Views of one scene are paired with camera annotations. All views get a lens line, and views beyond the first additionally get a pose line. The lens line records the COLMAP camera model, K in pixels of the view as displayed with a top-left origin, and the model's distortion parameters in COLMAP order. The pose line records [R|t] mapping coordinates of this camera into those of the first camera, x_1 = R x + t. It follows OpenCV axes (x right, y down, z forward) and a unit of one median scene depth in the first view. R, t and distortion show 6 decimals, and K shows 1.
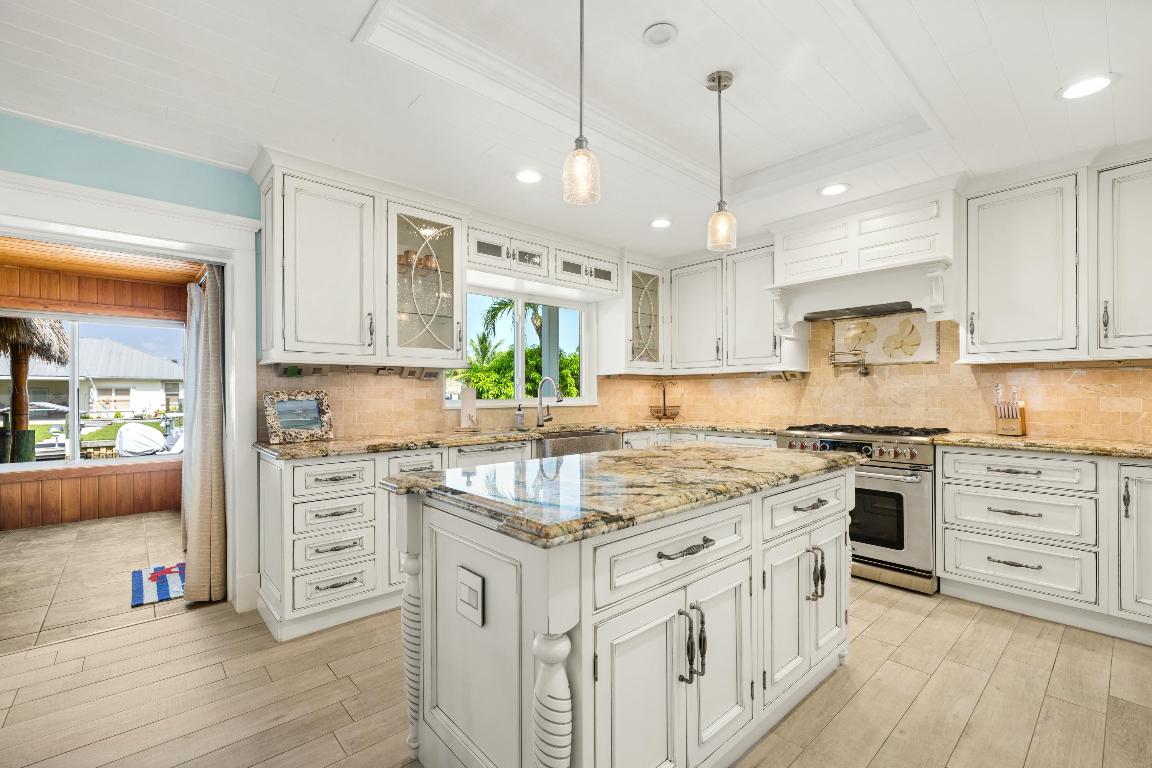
lens RADIAL K [[498.1, 0, 577.7], [0, 498.1, 396.3], [0, 0, 1]] dist [-0.000094, -0.000096]
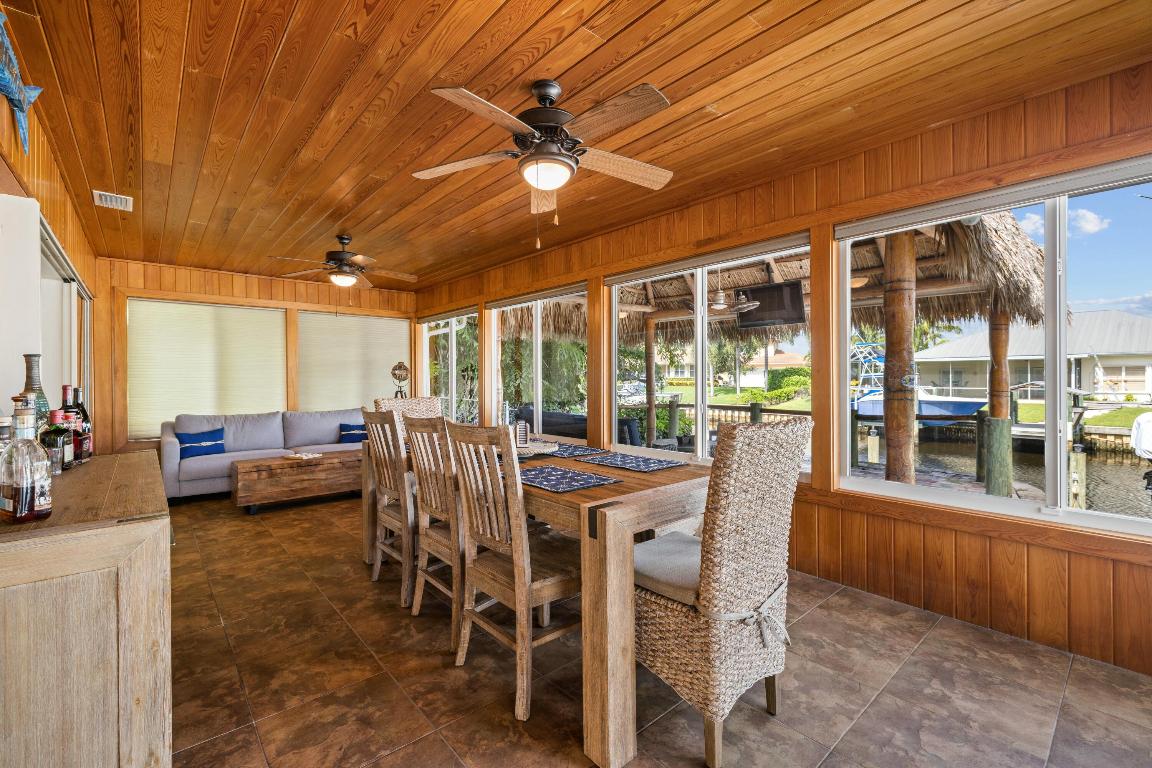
lens RADIAL K [[496.2, 0, 576.0], [0, 496.2, 384.0], [0, 0, 1]] dist [0.001857, 0.000424]
pose [[-0.010833, 0.008332, -0.999907, -0.082676], [0.005919, 0.999948, 0.008268, 0.001606], [0.999924, -0.005829, -0.010881, 0.084826]]
